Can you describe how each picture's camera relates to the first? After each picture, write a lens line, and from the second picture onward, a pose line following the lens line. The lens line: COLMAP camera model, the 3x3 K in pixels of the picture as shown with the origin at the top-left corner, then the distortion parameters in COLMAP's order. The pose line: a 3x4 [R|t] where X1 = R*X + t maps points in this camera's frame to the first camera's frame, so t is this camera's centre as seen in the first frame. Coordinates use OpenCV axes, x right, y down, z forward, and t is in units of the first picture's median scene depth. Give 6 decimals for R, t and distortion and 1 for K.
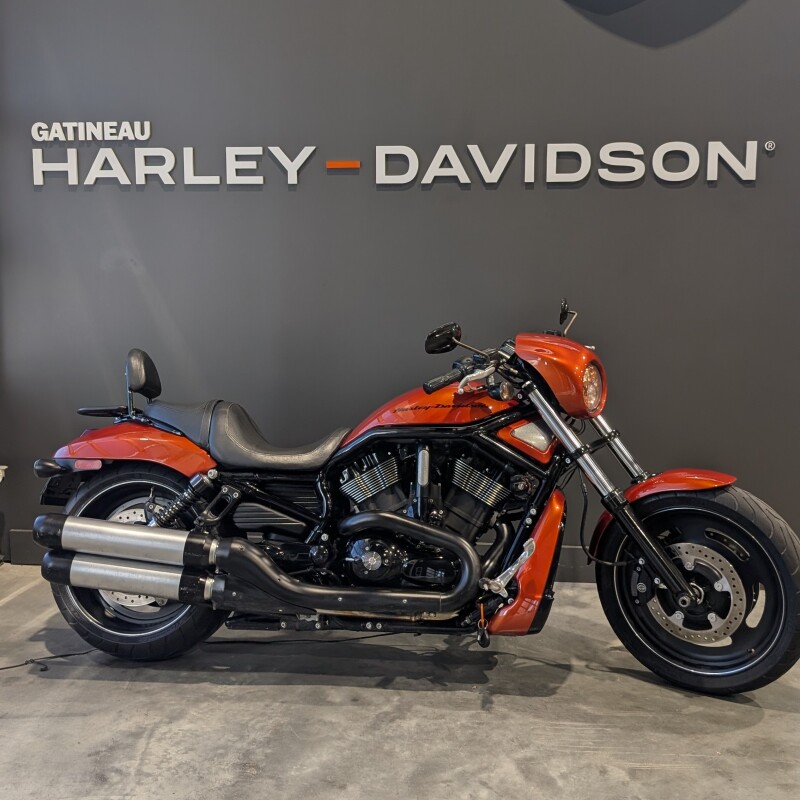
lens RADIAL K [[1020.5, 0, 400.0], [0, 1020.5, 400.0], [0, 0, 1]] dist [0.012517, -0.002829]
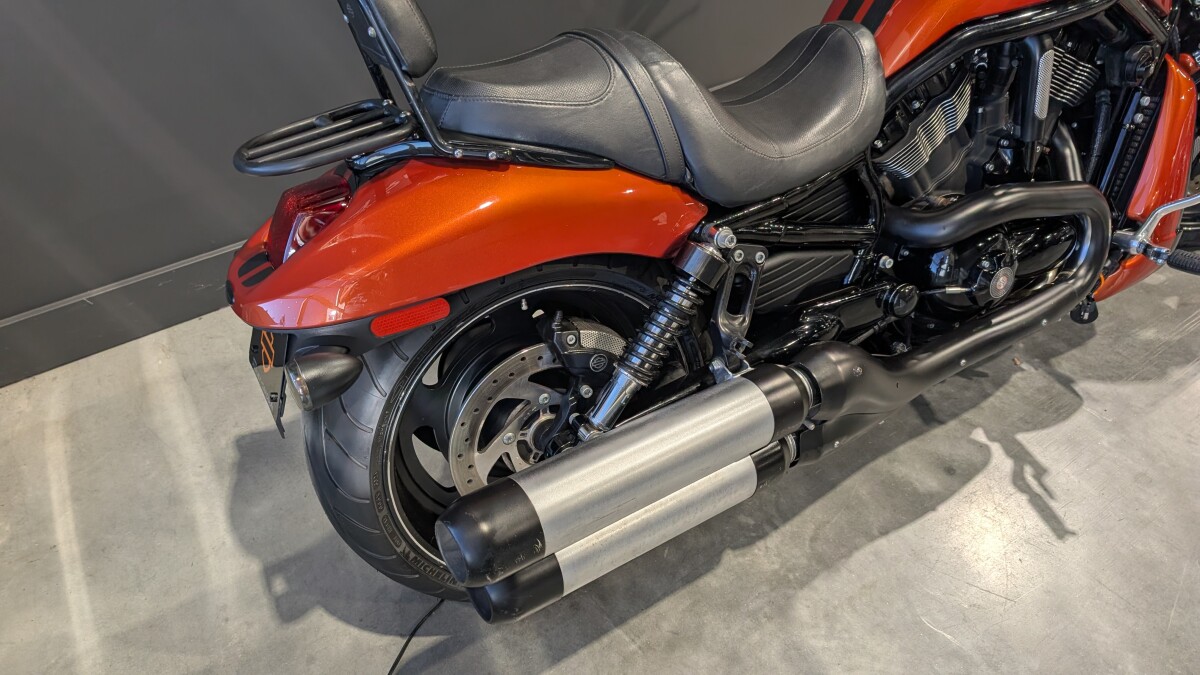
lens RADIAL K [[872.0, 0, 579.3], [0, 872.0, 340.5], [0, 0, 1]] dist [0.002659, 0.003948]
pose [[0.790772, -0.433911, 0.431741, -0.421790], [0.082901, 0.774752, 0.626806, -0.133494], [-0.606471, -0.459869, 0.648624, 0.799293]]
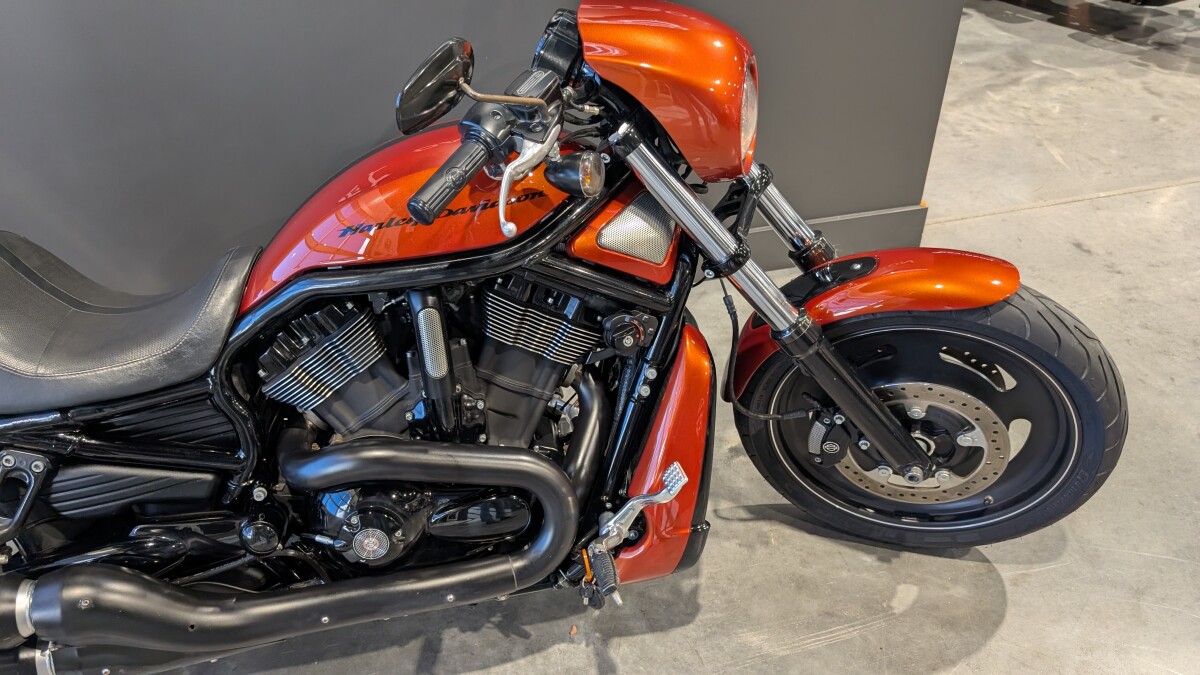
lens RADIAL K [[872.0, 0, 579.3], [0, 872.0, 340.5], [0, 0, 1]] dist [0.002659, 0.003948]
pose [[0.950735, -0.222305, 0.216065, 0.000159], [0.088269, 0.862243, 0.498744, -0.135436], [-0.297174, -0.455101, 0.839387, 0.633949]]
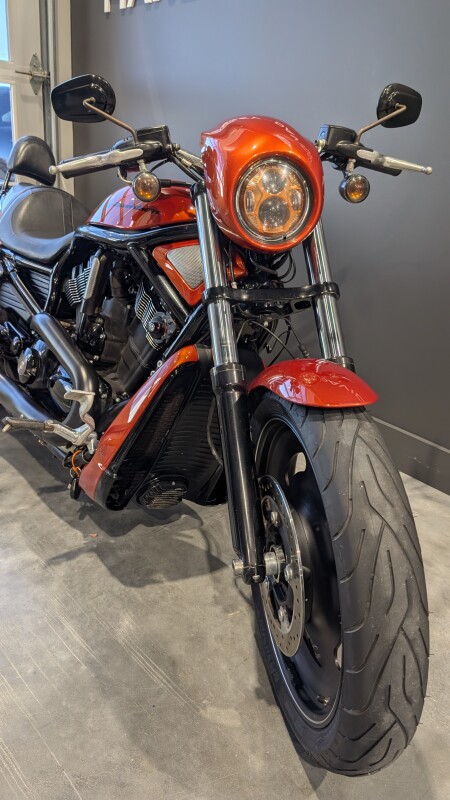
lens RADIAL K [[581.3, 0, 225.0], [0, 581.3, 400.0], [0, 0, 1]] dist [0.002659, 0.003948]
pose [[0.724645, 0.314797, -0.613020, 0.431675], [-0.166546, 0.943197, 0.287477, 0.004134], [0.668695, -0.106222, 0.735910, 0.715104]]
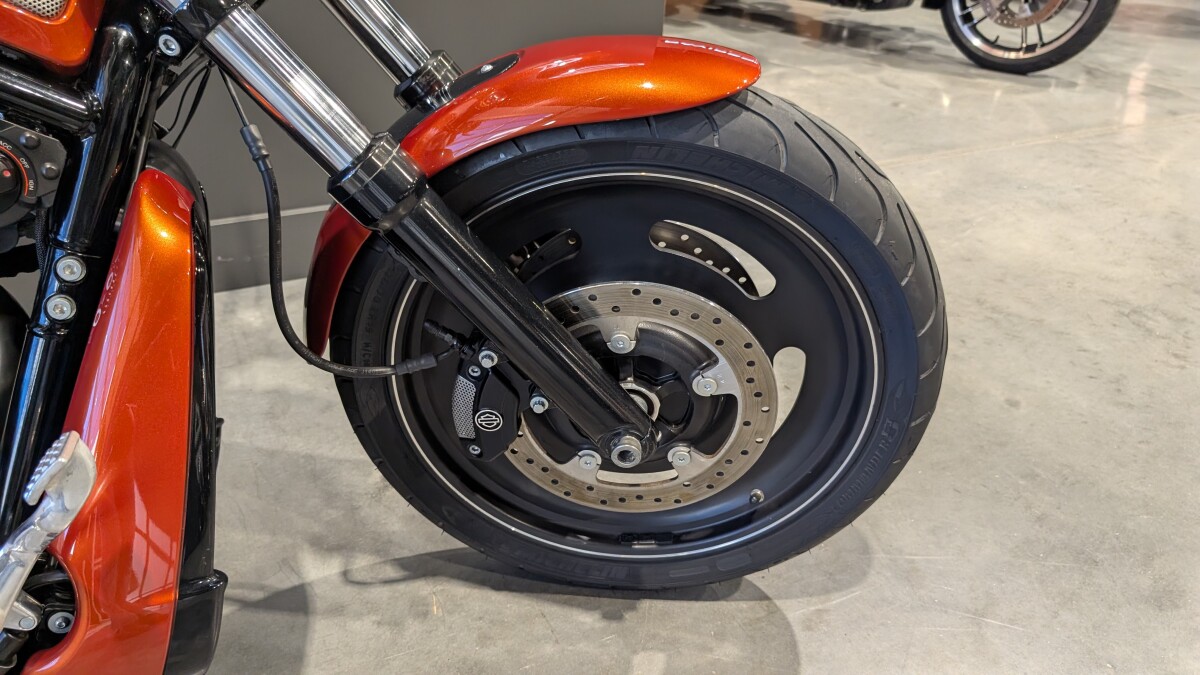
lens RADIAL K [[885.7, 0, 587.6], [0, 885.7, 345.7], [0, 0, 1]] dist [0.004223, -0.001903]
pose [[0.851767, -0.247897, 0.461563, 0.133072], [0.036004, 0.906591, 0.420472, 0.038486], [-0.522683, -0.341526, 0.781129, 0.750220]]
